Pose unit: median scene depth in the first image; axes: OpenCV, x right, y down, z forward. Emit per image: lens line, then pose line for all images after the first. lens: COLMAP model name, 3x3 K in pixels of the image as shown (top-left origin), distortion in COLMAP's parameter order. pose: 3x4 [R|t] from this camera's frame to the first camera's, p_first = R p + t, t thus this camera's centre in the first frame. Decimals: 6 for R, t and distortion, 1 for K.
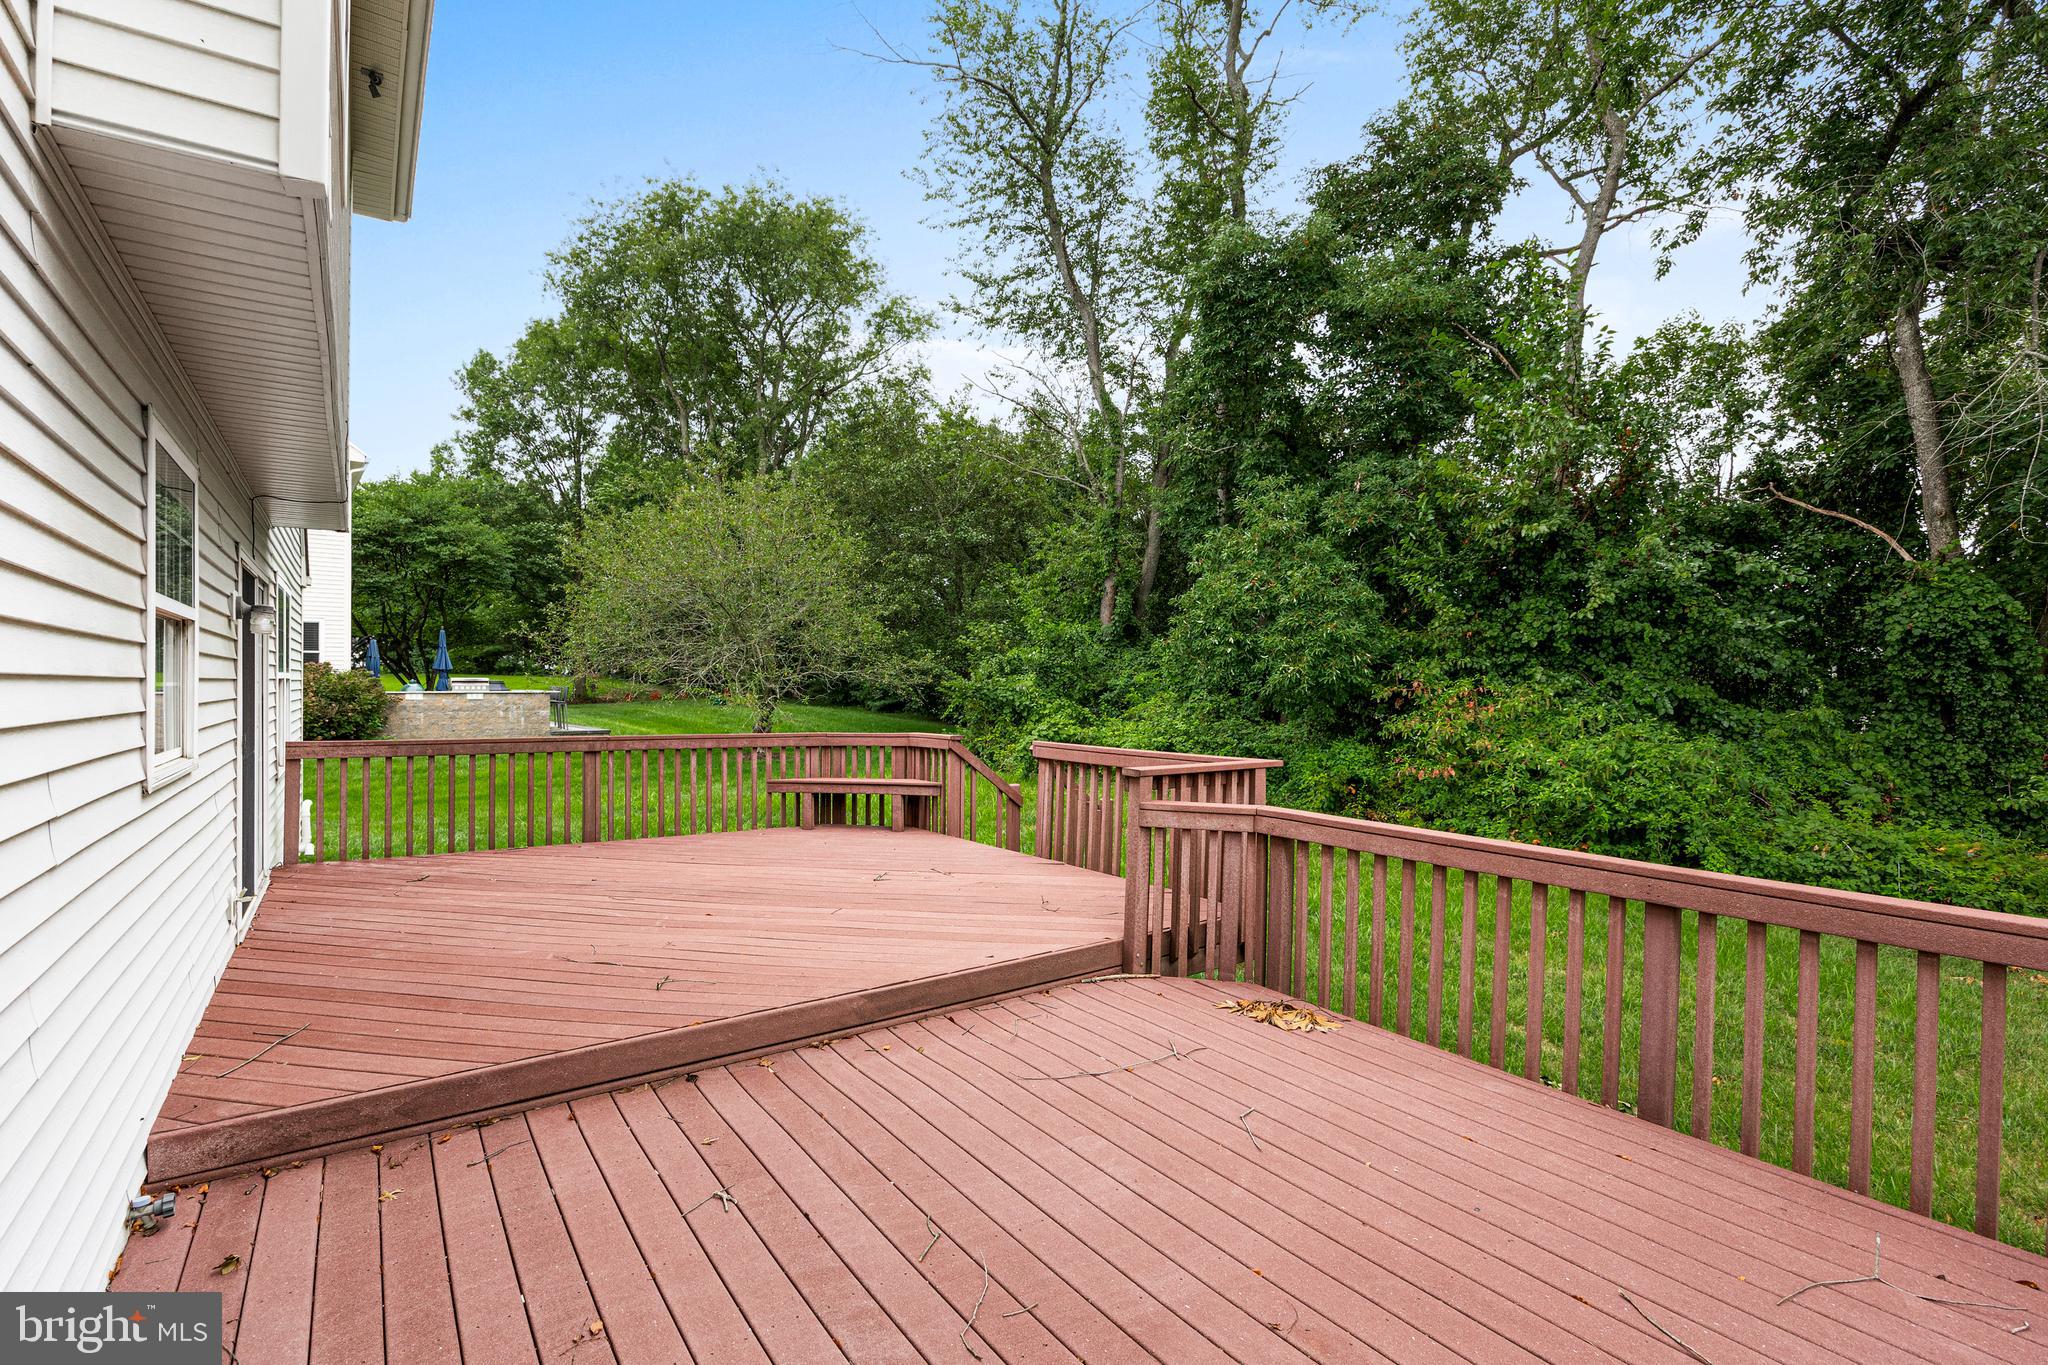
lens RADIAL K [[947.3, 0, 1050.2], [0, 947.3, 664.3], [0, 0, 1]] dist [-0.037567, 0.013778]
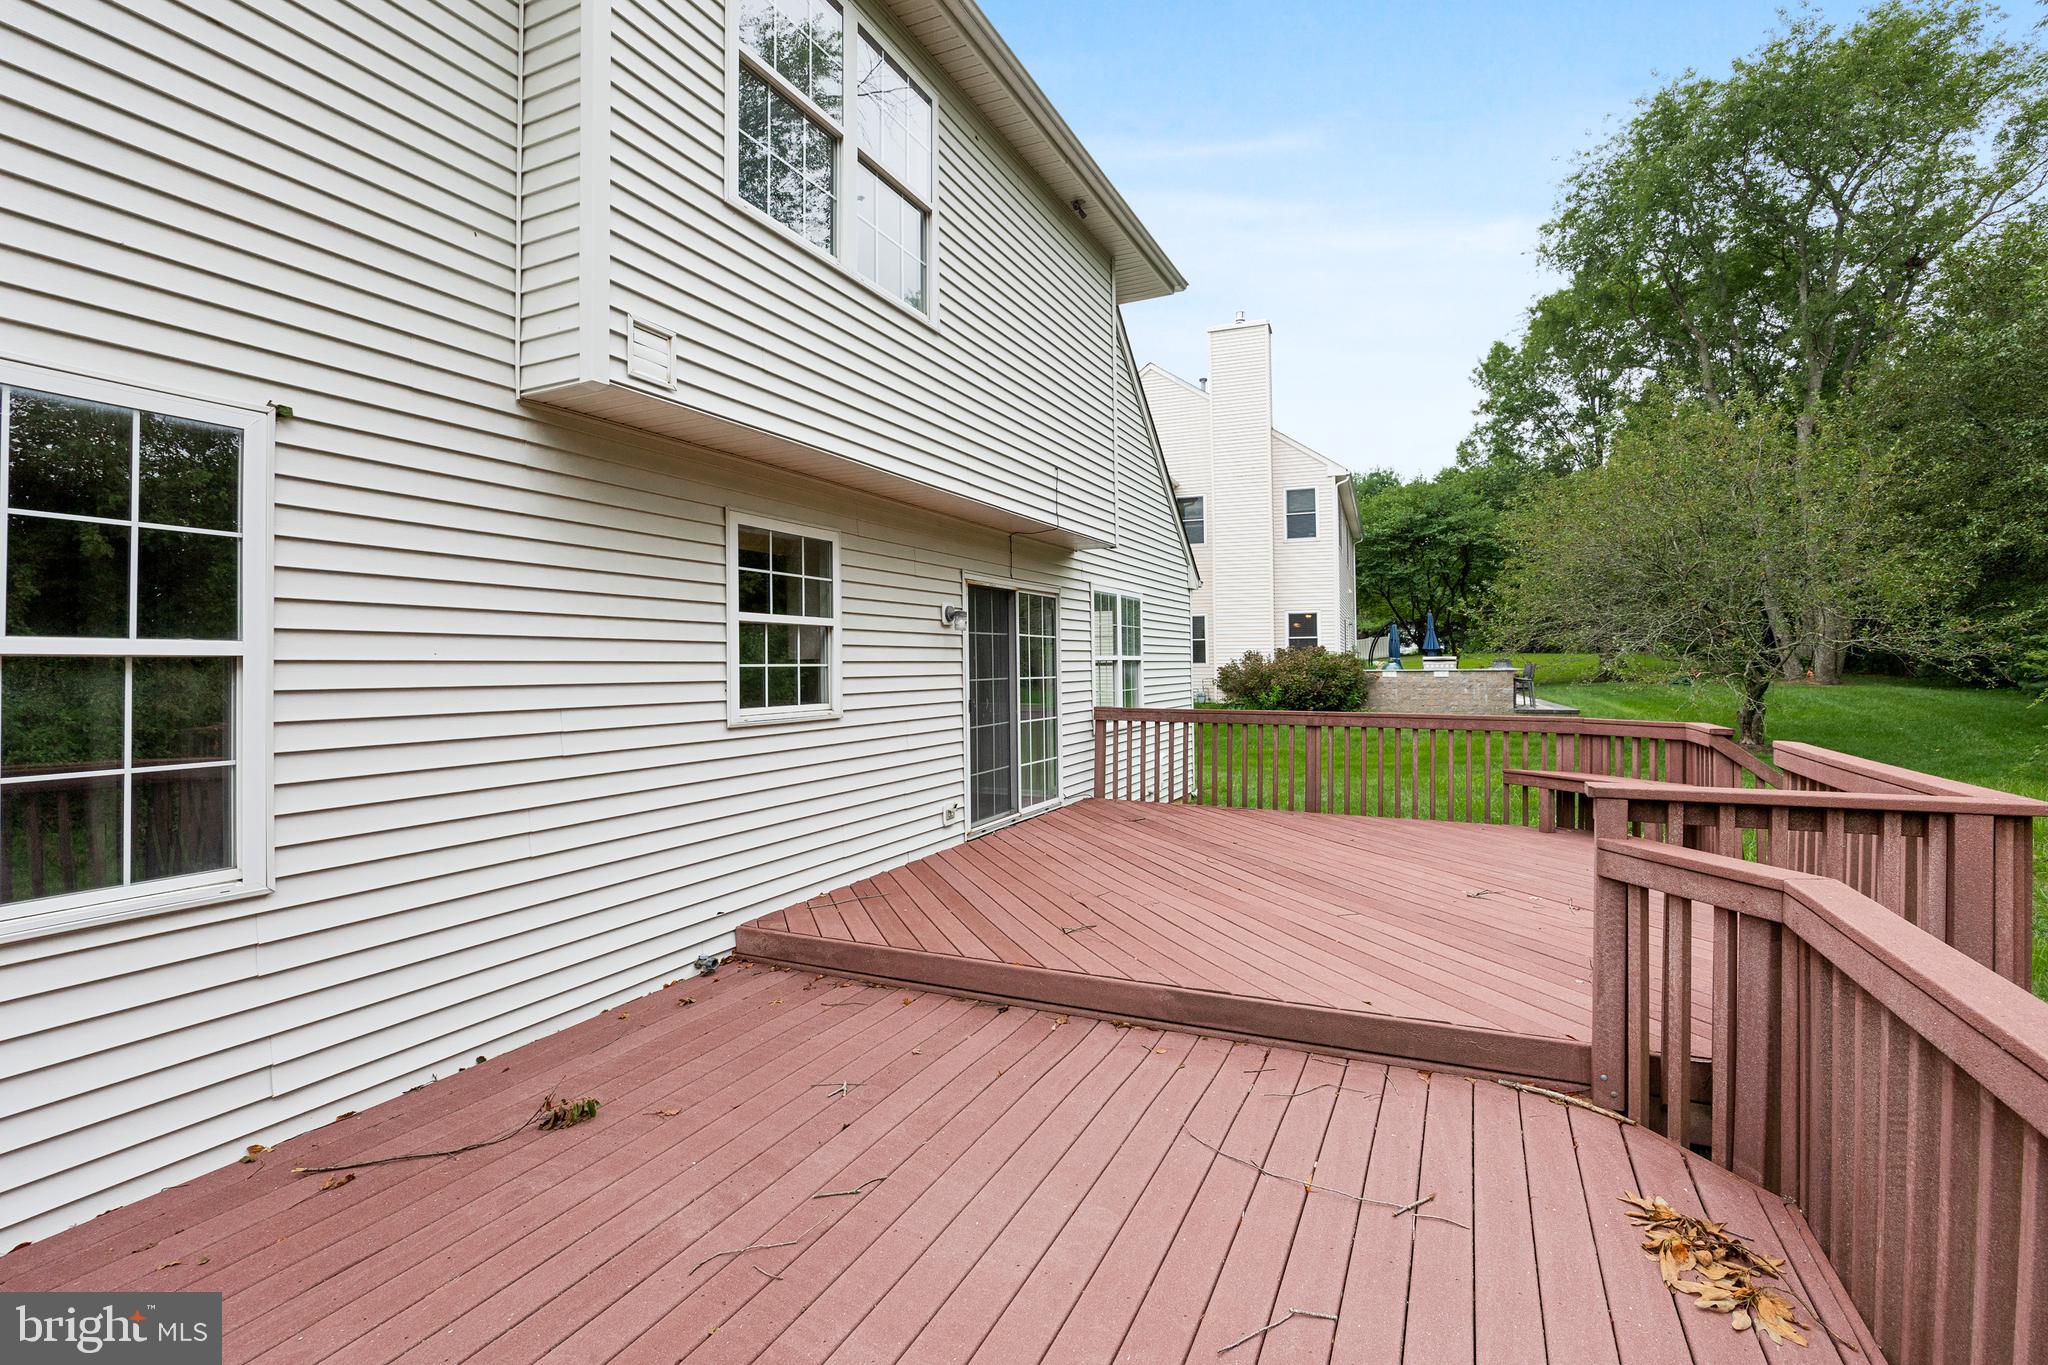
lens RADIAL K [[947.3, 0, 1050.2], [0, 947.3, 664.3], [0, 0, 1]] dist [-0.037567, 0.013778]
pose [[0.478605, -0.005565, -0.878013, 0.299766], [0.026289, 0.999622, 0.007994, 0.006539], [0.877637, -0.026908, 0.478570, 0.234143]]
